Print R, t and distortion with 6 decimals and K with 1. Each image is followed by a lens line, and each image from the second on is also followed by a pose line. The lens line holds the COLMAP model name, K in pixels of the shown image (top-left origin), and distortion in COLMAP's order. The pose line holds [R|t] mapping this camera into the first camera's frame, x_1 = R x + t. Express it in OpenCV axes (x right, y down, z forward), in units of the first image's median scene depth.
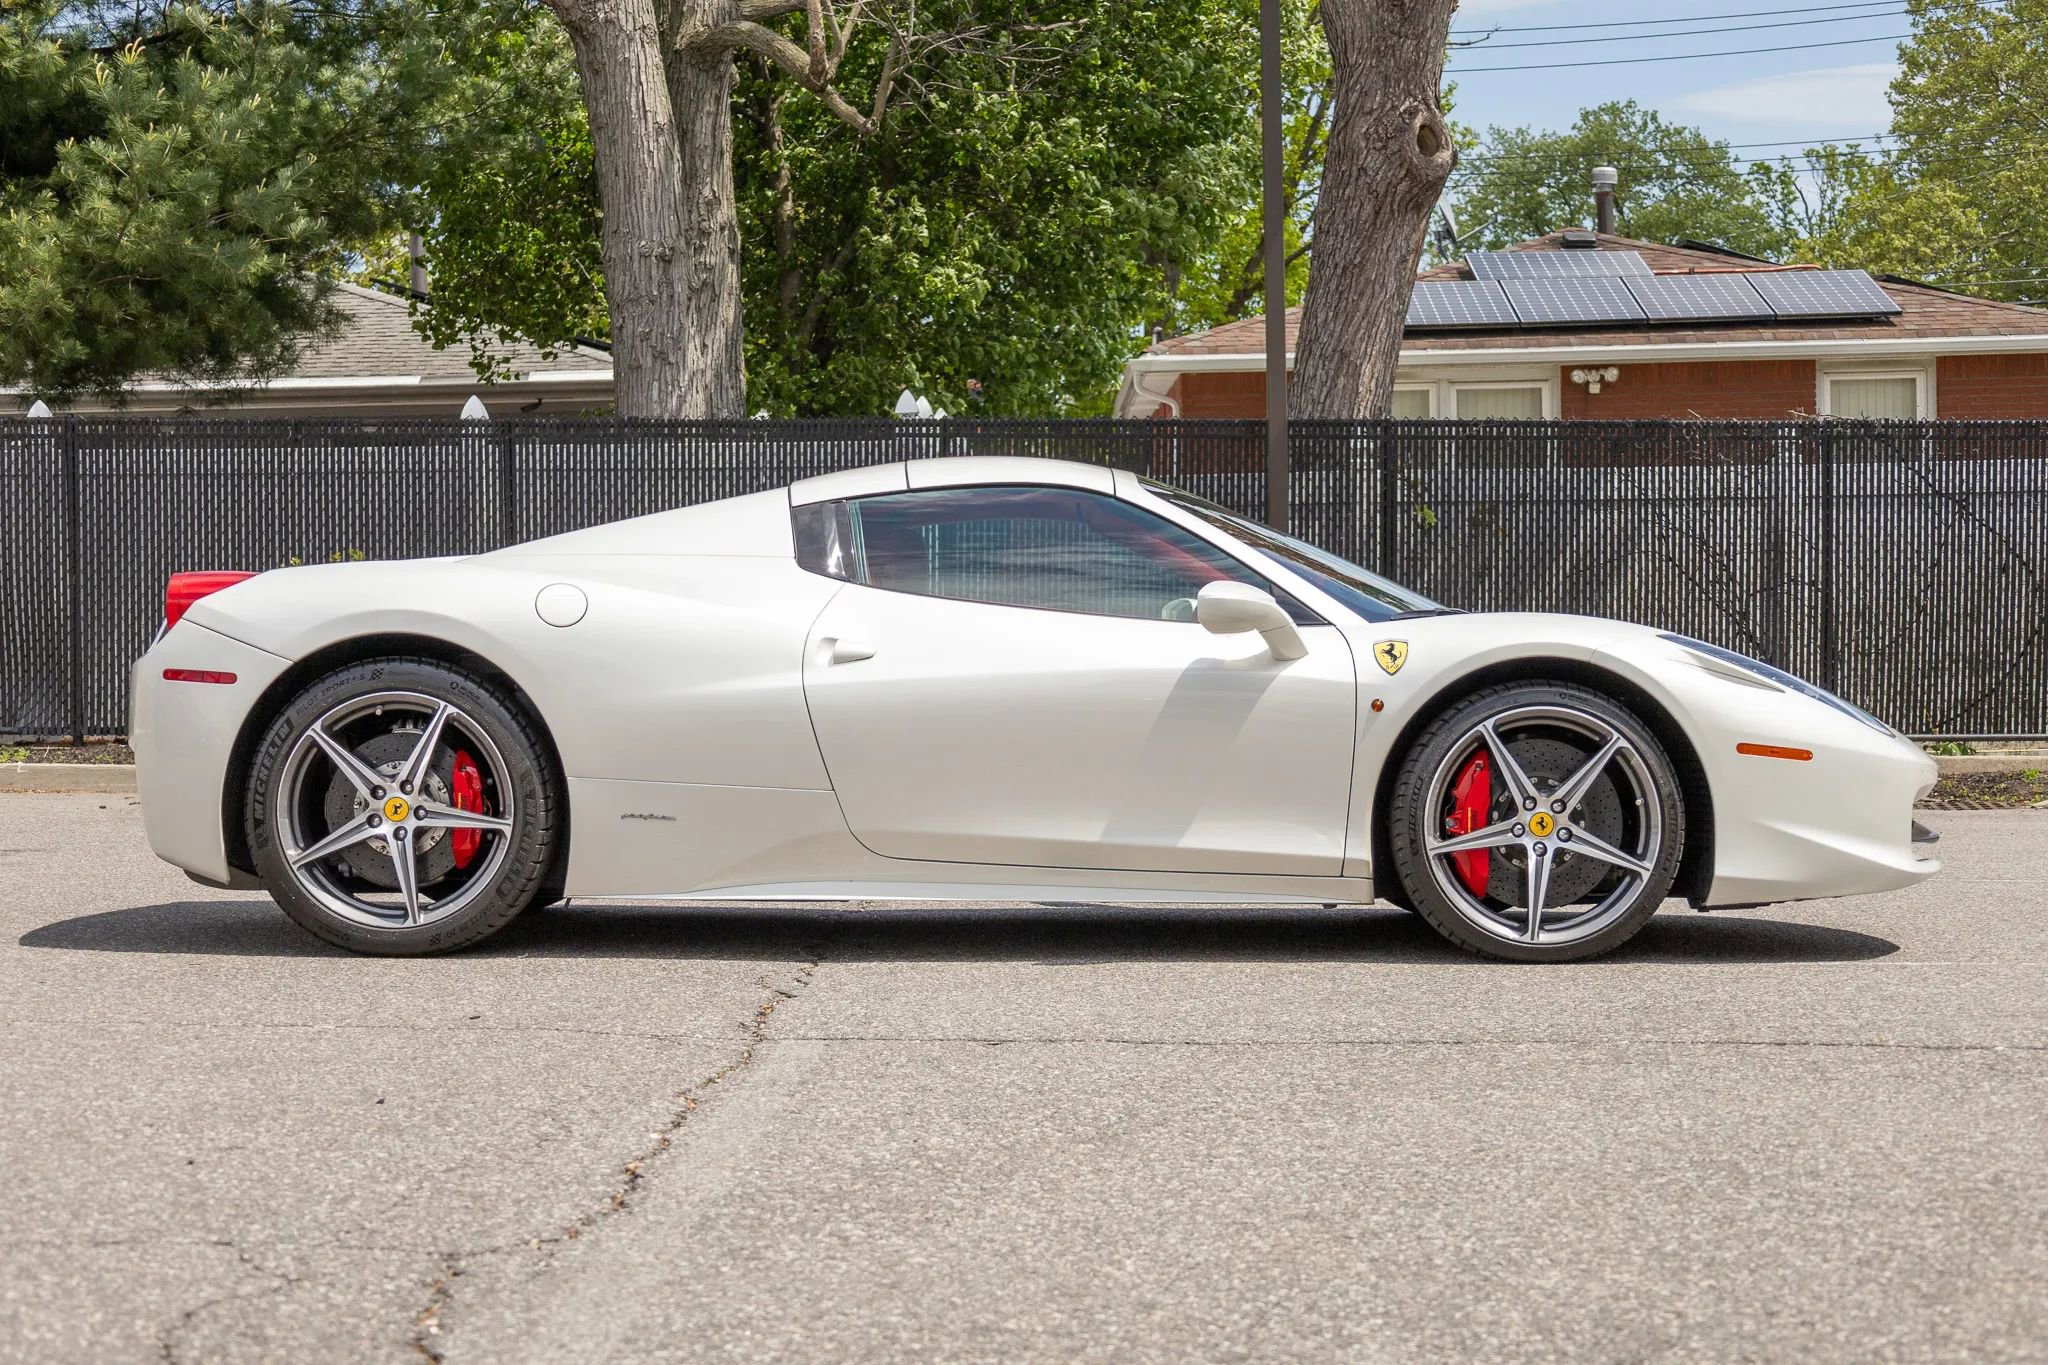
lens RADIAL K [[3446.6, 0, 1047.6], [0, 3446.6, 675.0], [0, 0, 1]] dist [-0.012683, 0.000000]
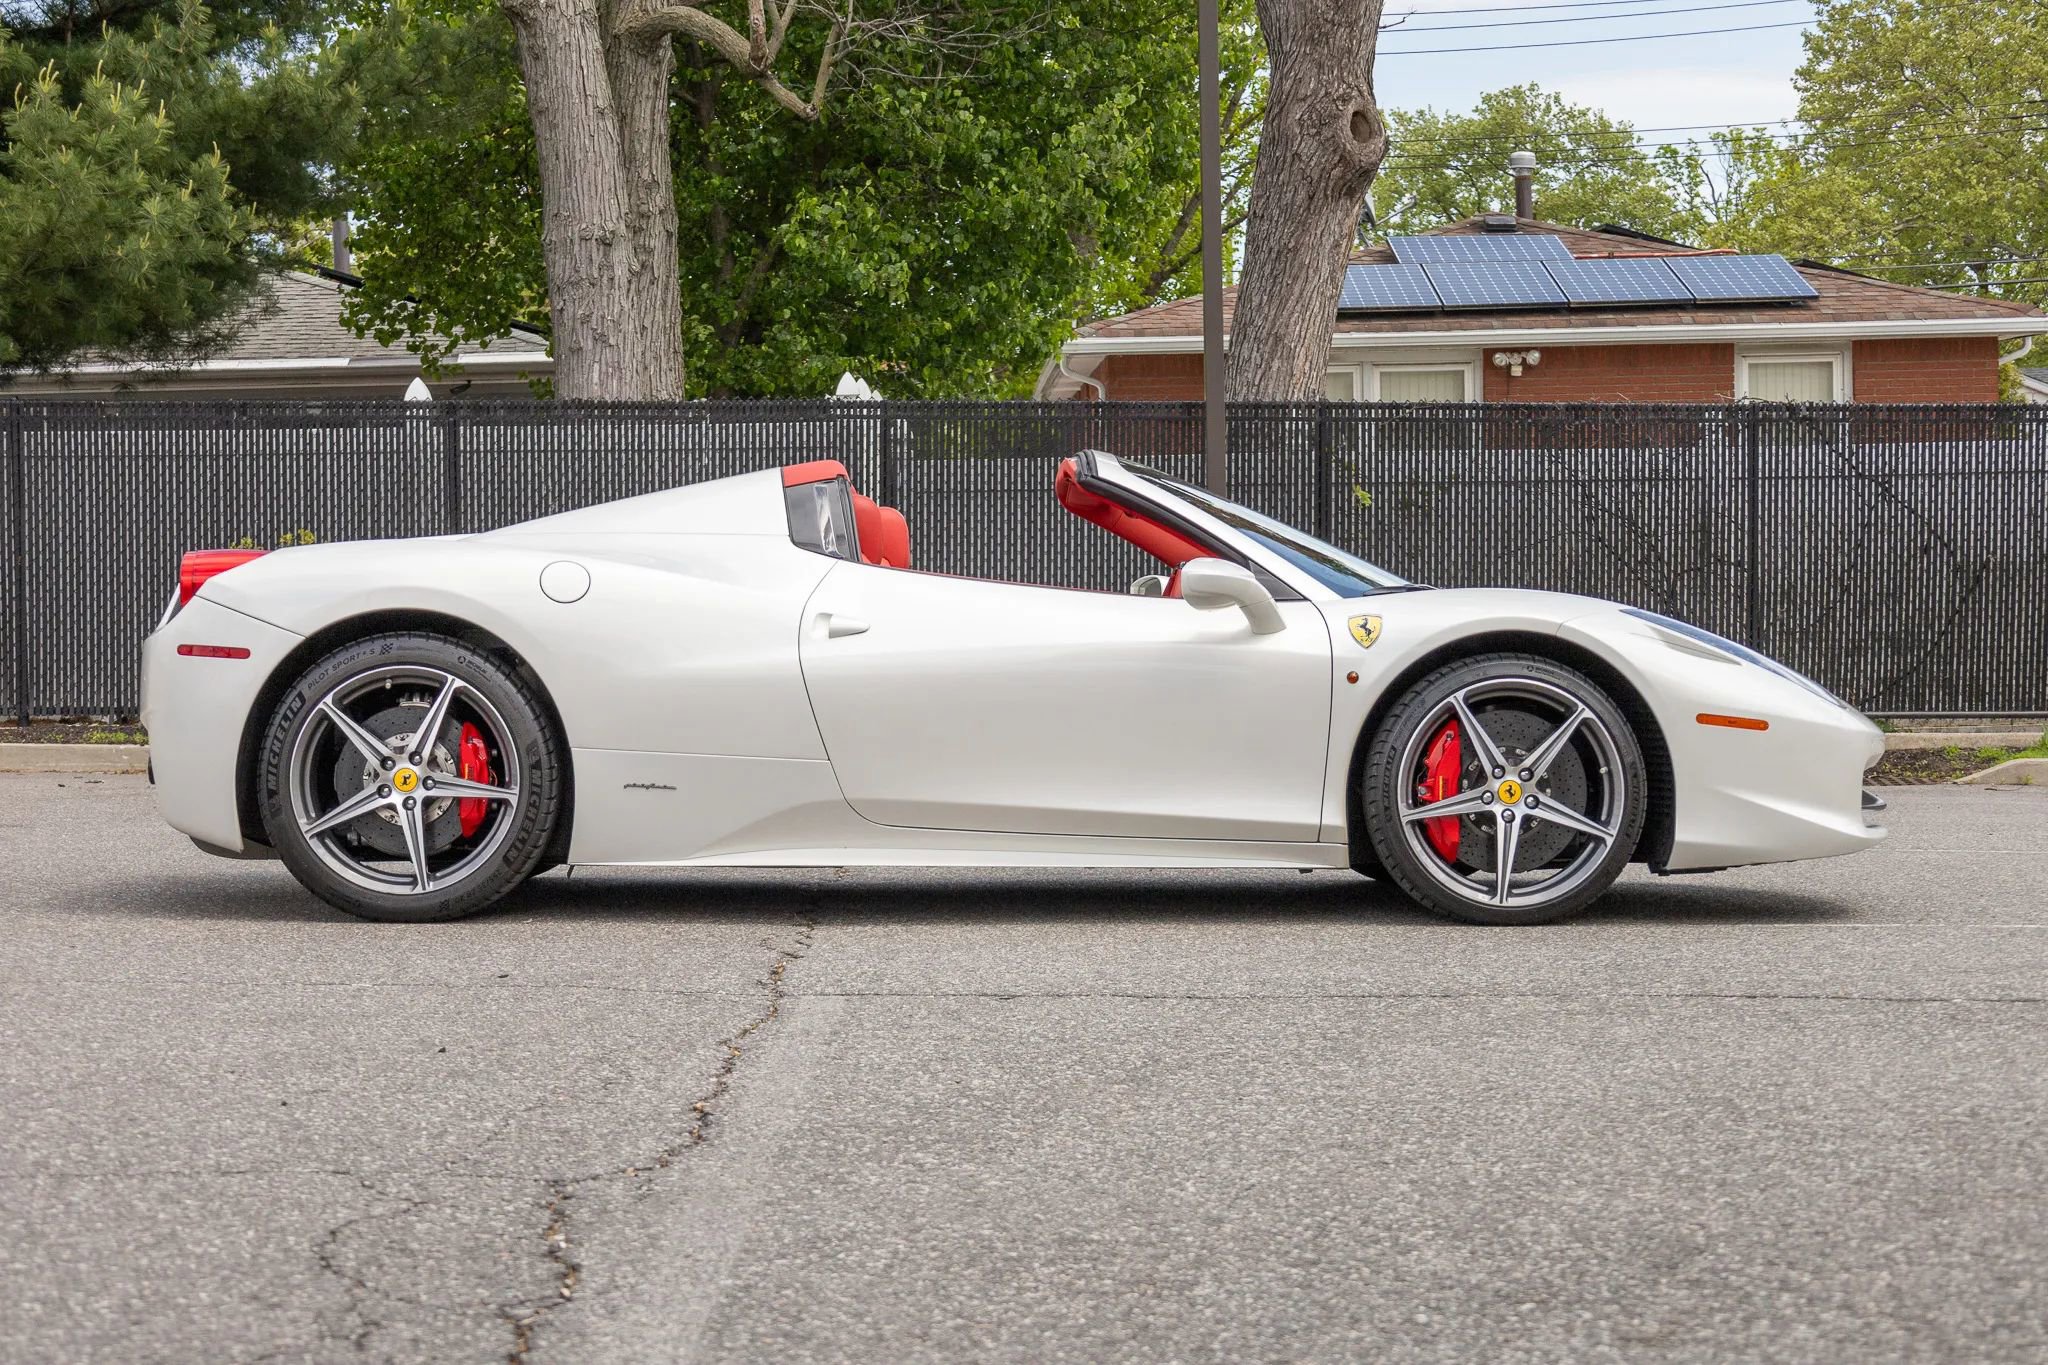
lens RADIAL K [[3446.6, 0, 1031.3], [0, 3446.6, 725.4], [0, 0, 1]] dist [-0.012683, 0.000000]
pose [[0.999752, -0.001648, 0.022205, -0.009706], [0.001212, 0.999806, 0.019637, 0.001049], [-0.022233, -0.019605, 0.999561, -0.014807]]
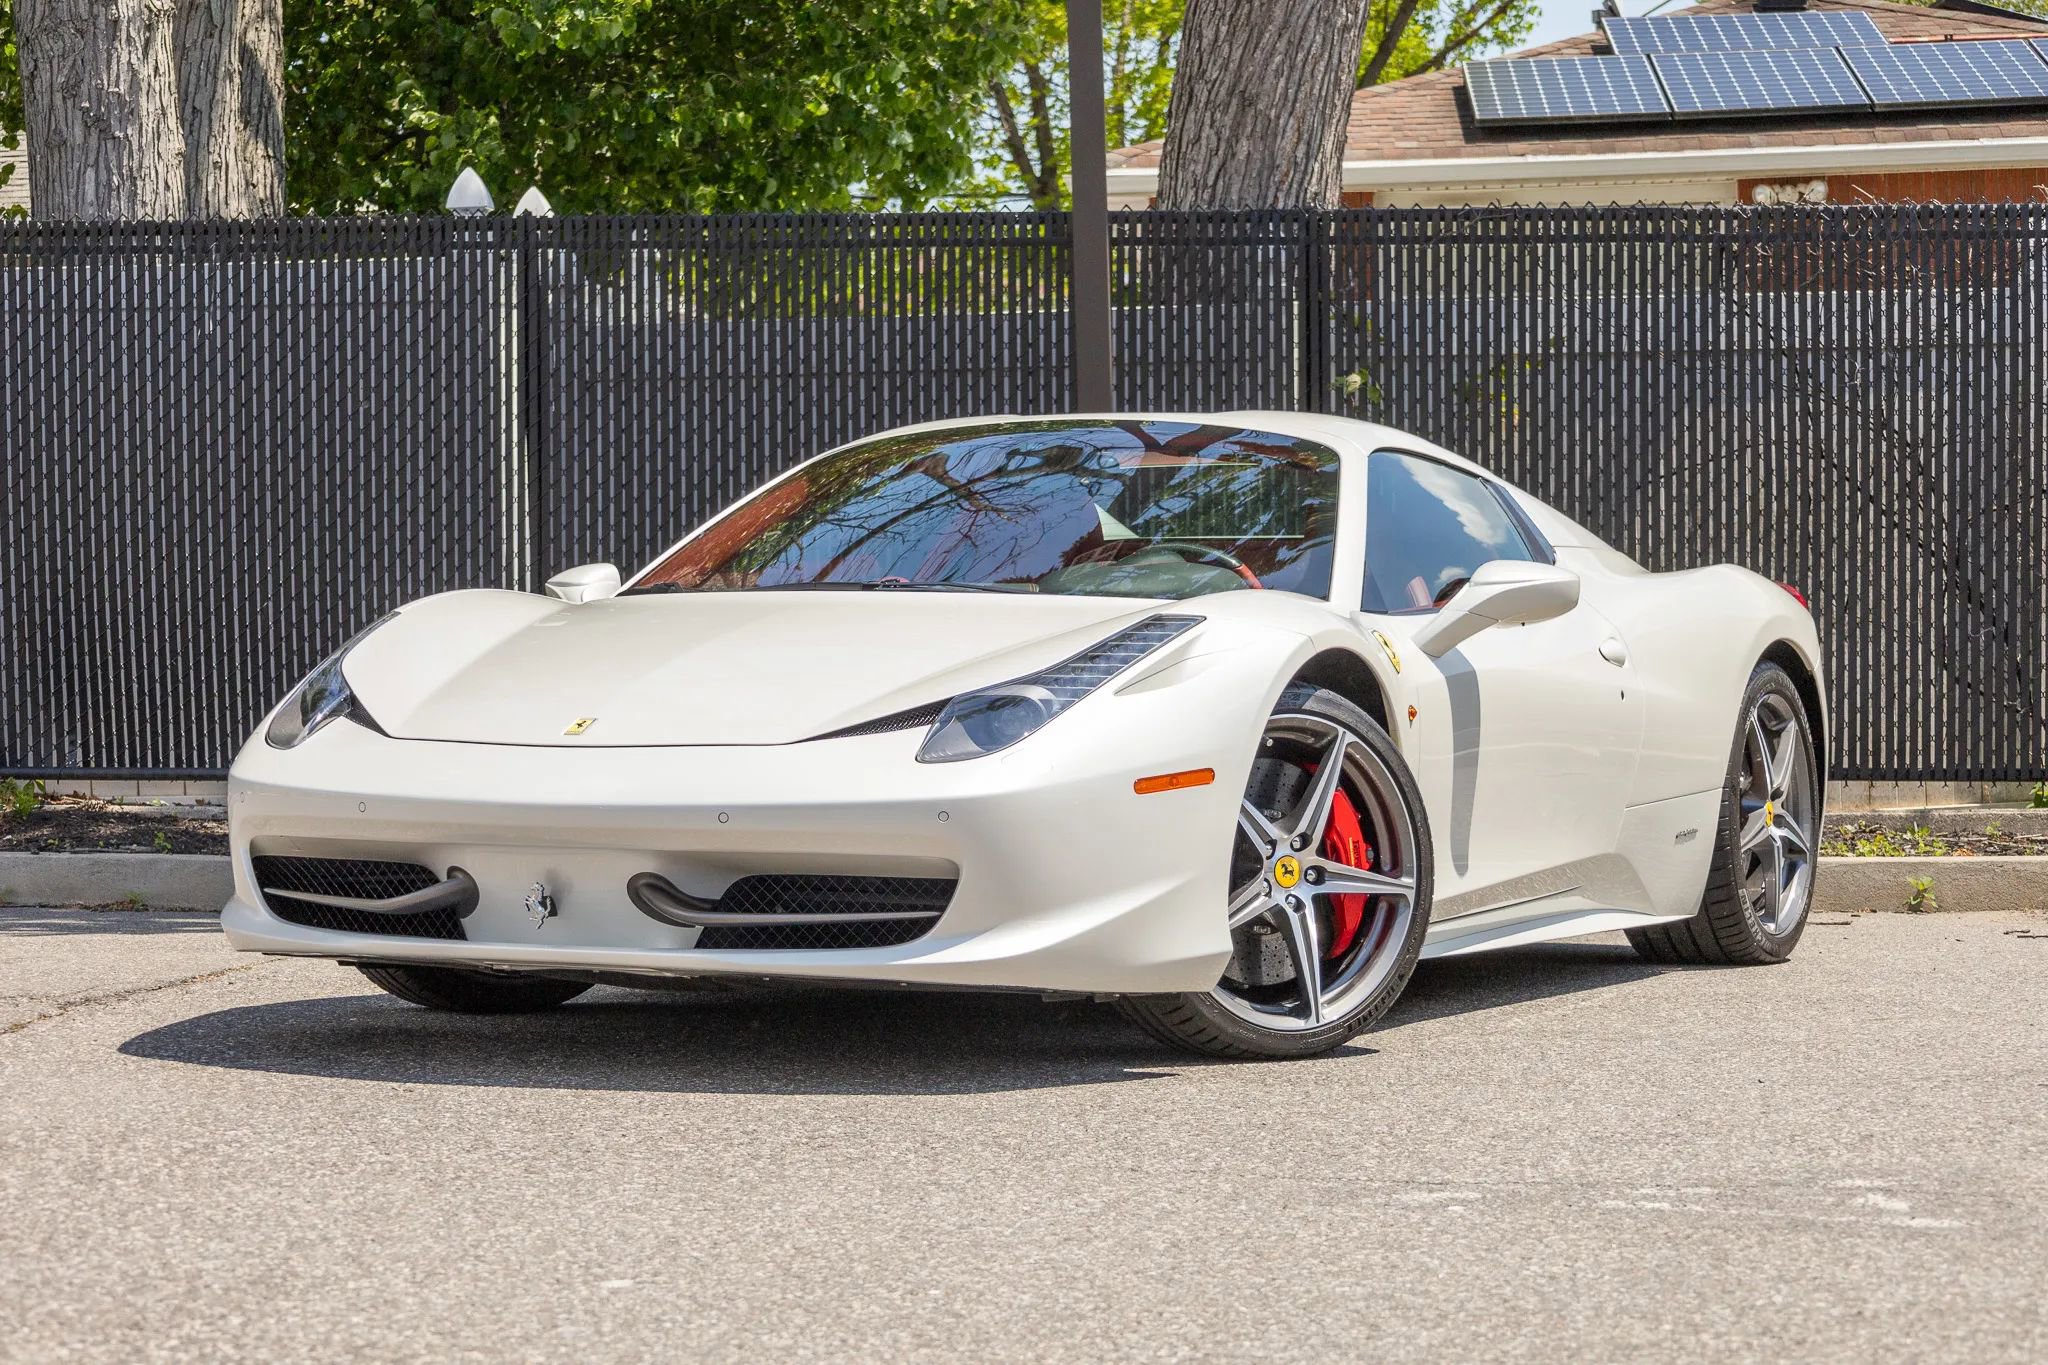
lens RADIAL K [[4296.5, 0, 1047.9], [0, 4296.5, 624.1], [0, 0, 1]] dist [0.000420, 0.000000]
pose [[0.999038, -0.006097, -0.043438, 0.085567], [0.005760, 0.999953, -0.007861, -0.001419], [0.043484, 0.007603, 0.999025, 0.300267]]
